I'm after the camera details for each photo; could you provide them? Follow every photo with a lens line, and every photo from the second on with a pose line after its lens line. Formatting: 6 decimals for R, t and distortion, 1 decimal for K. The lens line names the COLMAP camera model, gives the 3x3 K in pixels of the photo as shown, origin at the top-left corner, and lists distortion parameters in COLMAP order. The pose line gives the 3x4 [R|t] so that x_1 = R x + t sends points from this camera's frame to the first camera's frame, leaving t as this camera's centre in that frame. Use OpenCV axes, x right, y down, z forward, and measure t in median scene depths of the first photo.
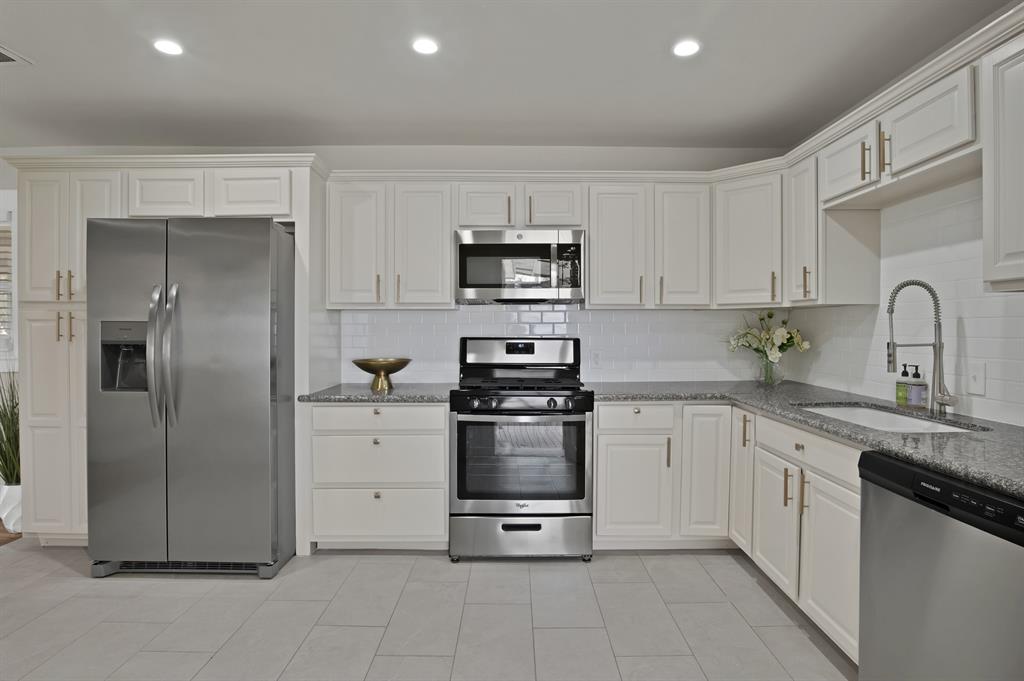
lens RADIAL K [[537.5, 0, 514.8], [0, 537.5, 333.5], [0, 0, 1]] dist [-0.033468, 0.000737]
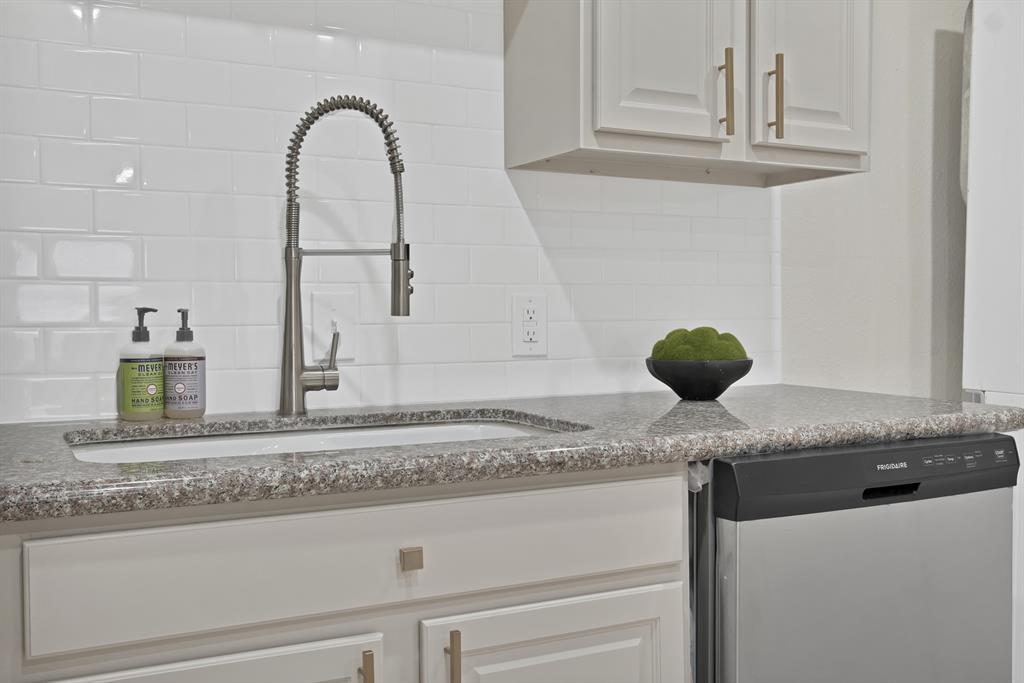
lens RADIAL K [[1012.6, 0, 512.0], [0, 1012.6, 341.5], [0, 0, 1]] dist [-0.022427, 0.096745]
pose [[-0.460539, -0.018211, 0.887452, -0.008155], [0.016041, 0.999455, 0.028834, 0.053595], [-0.887494, 0.027515, -0.459996, 0.903921]]
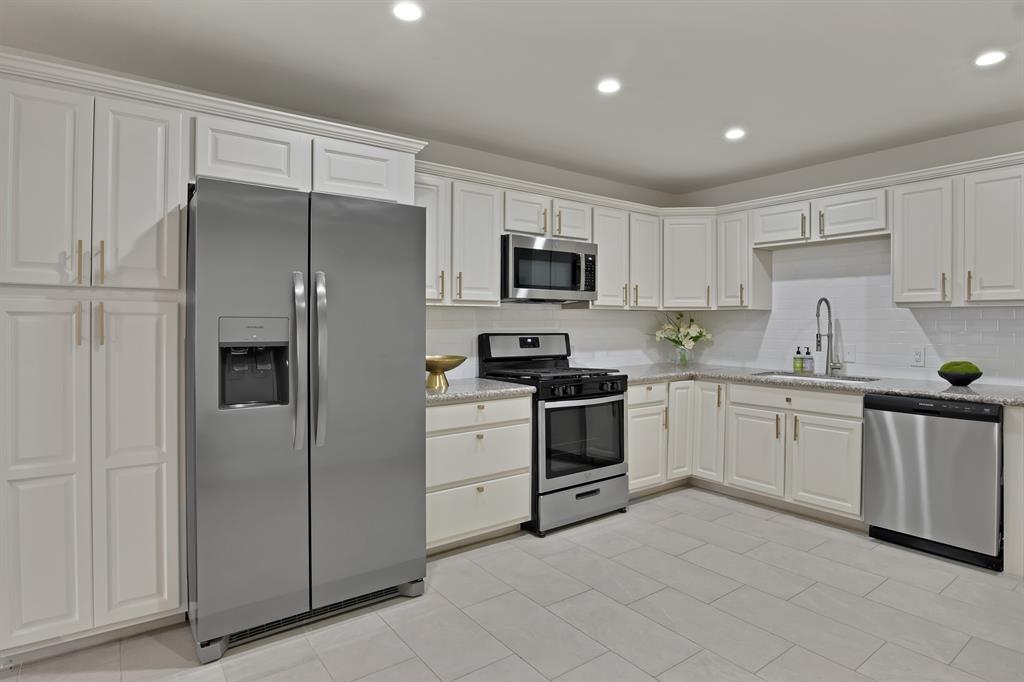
lens RADIAL K [[552.4, 0, 511.6], [0, 552.4, 323.1], [0, 0, 1]] dist [-0.028615, 0.000897]
pose [[0.807951, 0.000718, 0.589250, -0.829282], [0.003252, 0.999979, -0.005676, -0.008060], [-0.589241, 0.006502, 0.807931, 0.114163]]
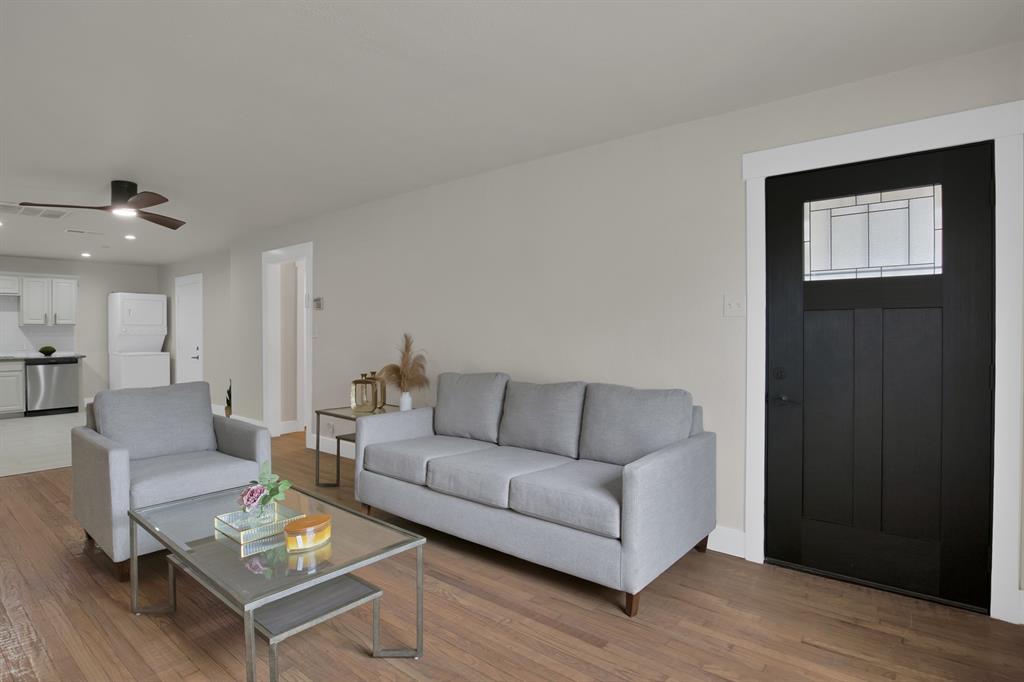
lens RADIAL K [[536.8, 0, 544.5], [0, 536.8, 334.2], [0, 0, 1]] dist [-0.033637, 0.000488]
pose [[-0.787650, 0.001449, 0.616121, -3.353933], [0.012861, 0.999818, 0.014091, -0.005639], [-0.615988, 0.019022, -0.787526, 1.039230]]
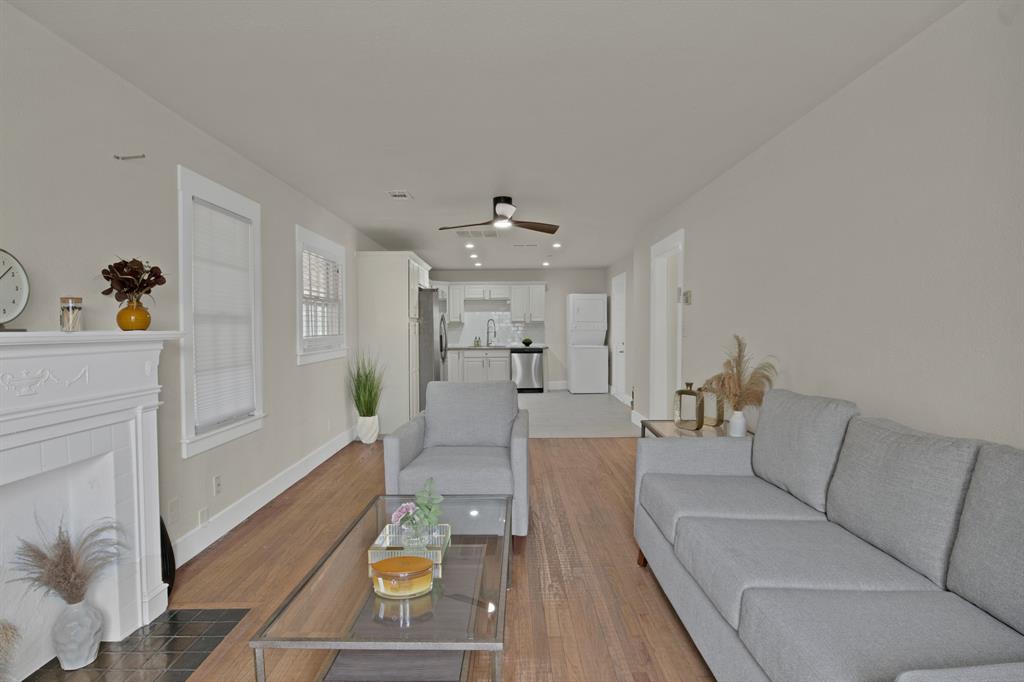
lens RADIAL K [[553.3, 0, 512.0], [0, 553.3, 341.0], [0, 0, 1]] dist [-0.035241, 0.000807]
pose [[-0.004531, -0.024047, 0.999701, -3.282636], [0.016799, 0.999568, 0.024120, -0.011974], [-0.999849, 0.016903, -0.004125, 0.588034]]
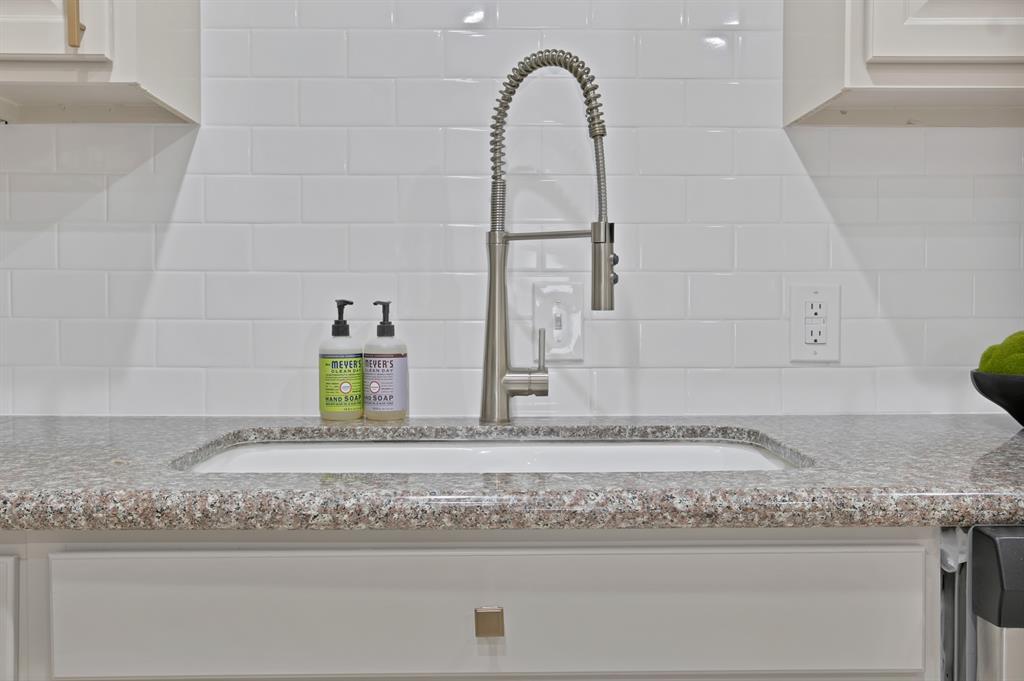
lens RADIAL K [[1012.6, 0, 512.0], [0, 1012.6, 340.5], [0, 0, 1]] dist [-0.022427, 0.096745]
pose [[-0.016358, -0.028359, 0.999464, 0.059200], [0.010698, 0.999536, 0.028536, 0.054802], [-0.999809, 0.011159, -0.016047, 0.741135]]
